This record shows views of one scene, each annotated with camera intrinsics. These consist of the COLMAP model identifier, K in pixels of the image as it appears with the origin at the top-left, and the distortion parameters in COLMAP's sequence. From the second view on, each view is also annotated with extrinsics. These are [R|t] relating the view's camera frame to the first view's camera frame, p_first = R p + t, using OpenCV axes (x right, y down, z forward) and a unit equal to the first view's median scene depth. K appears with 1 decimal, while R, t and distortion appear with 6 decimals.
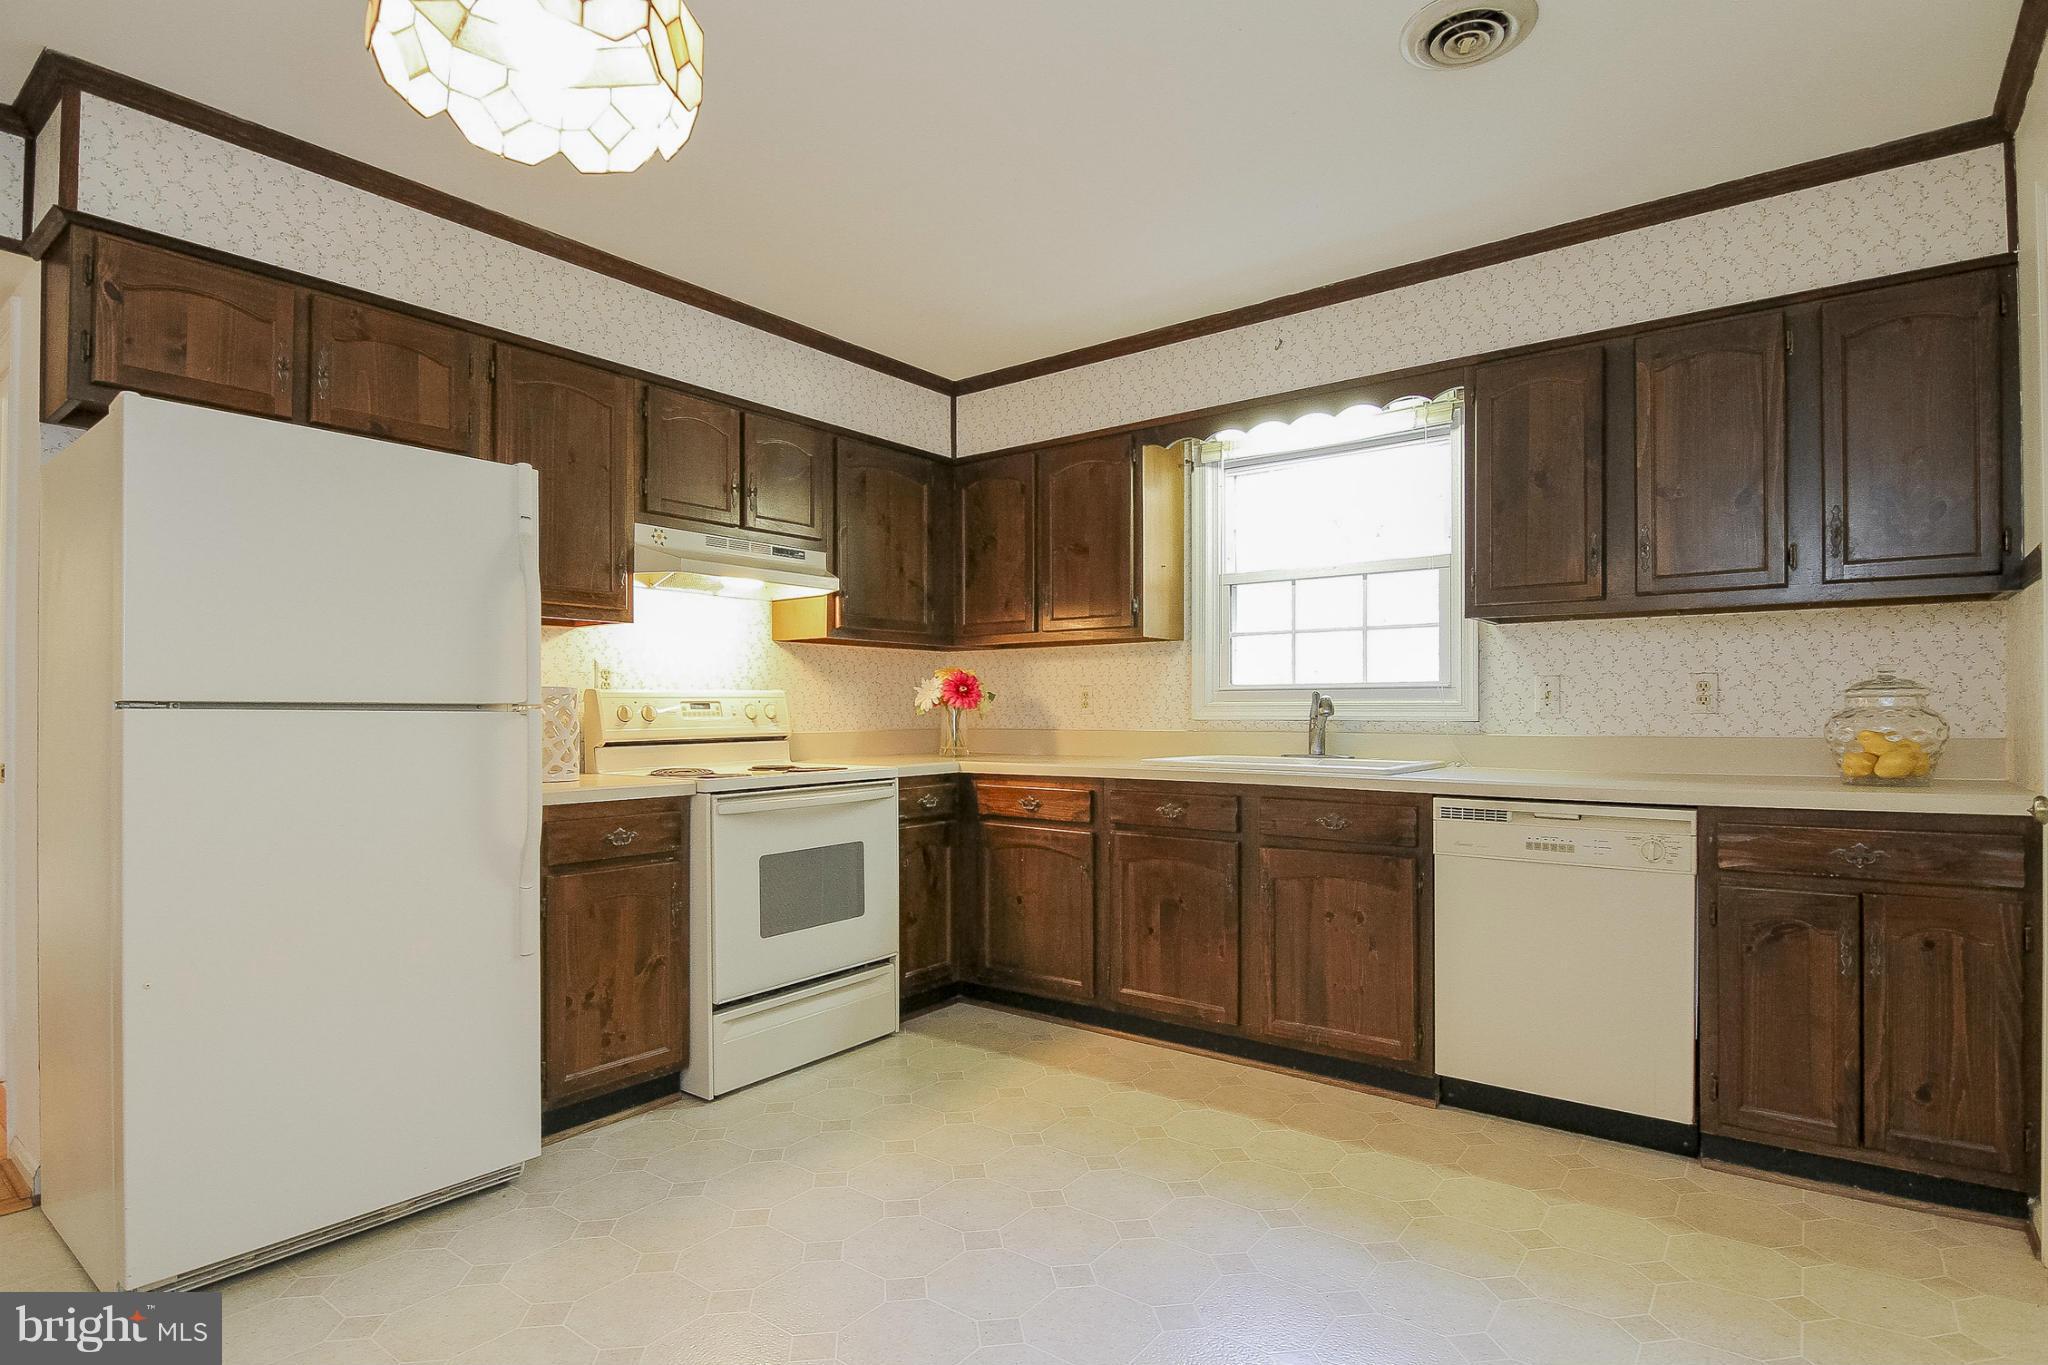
lens RADIAL K [[1054.7, 0, 1027.5], [0, 1054.7, 705.2], [0, 0, 1]] dist [-0.000183, -0.000641]
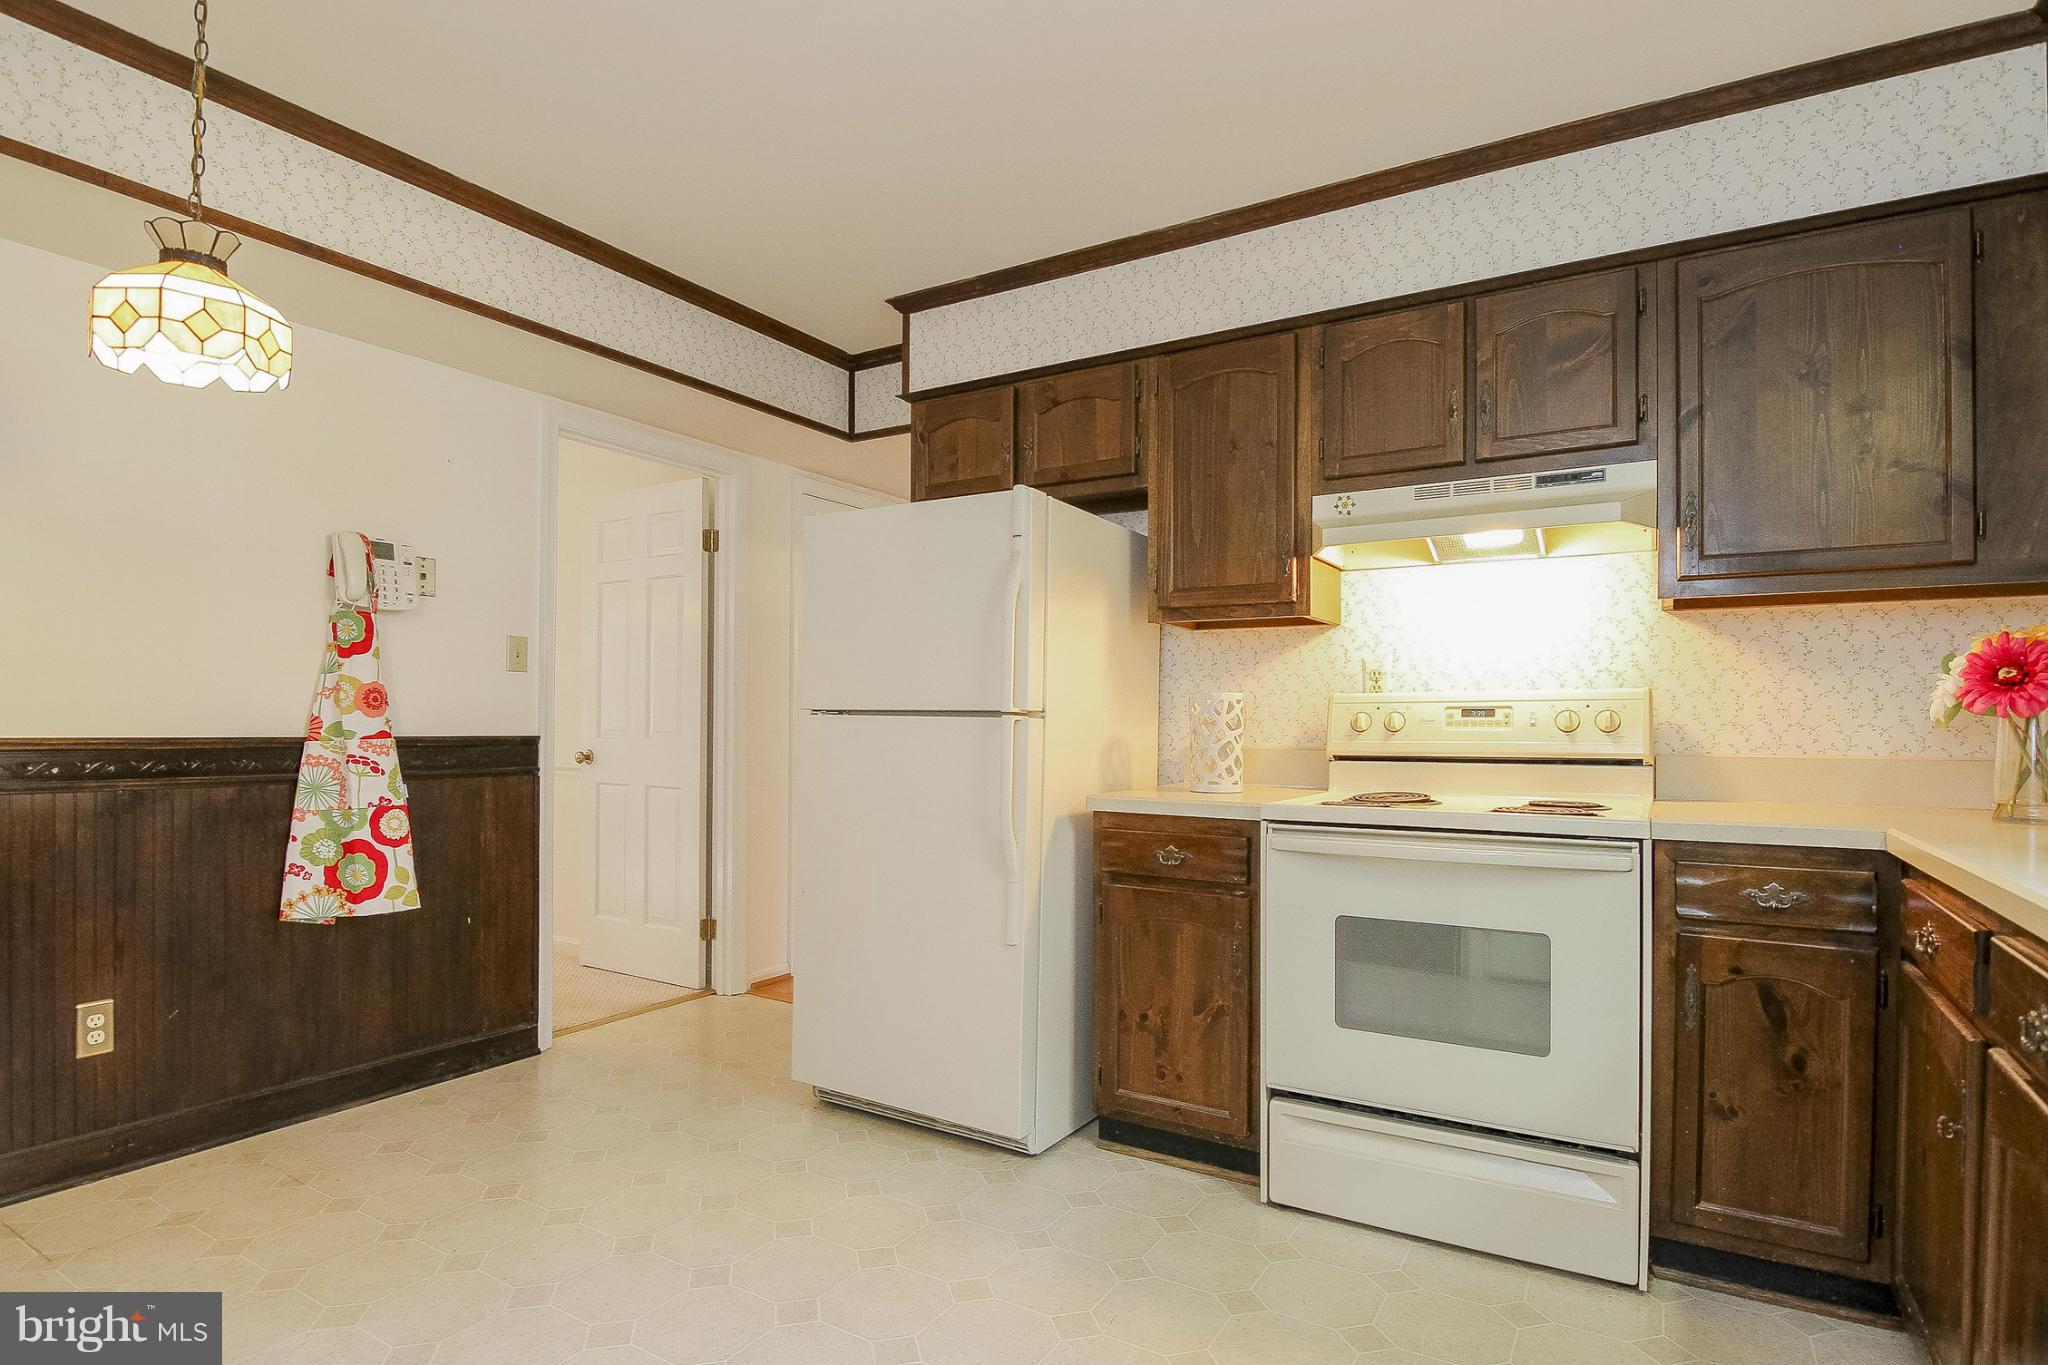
lens RADIAL K [[1050.4, 0, 1007.8], [0, 1050.4, 716.1], [0, 0, 1]] dist [0.001049, 0.000051]
pose [[0.102010, -0.000281, -0.994783, 0.456414], [0.000811, 1.000000, -0.000200, 0.003391], [0.994783, -0.000786, 0.102010, 0.692735]]
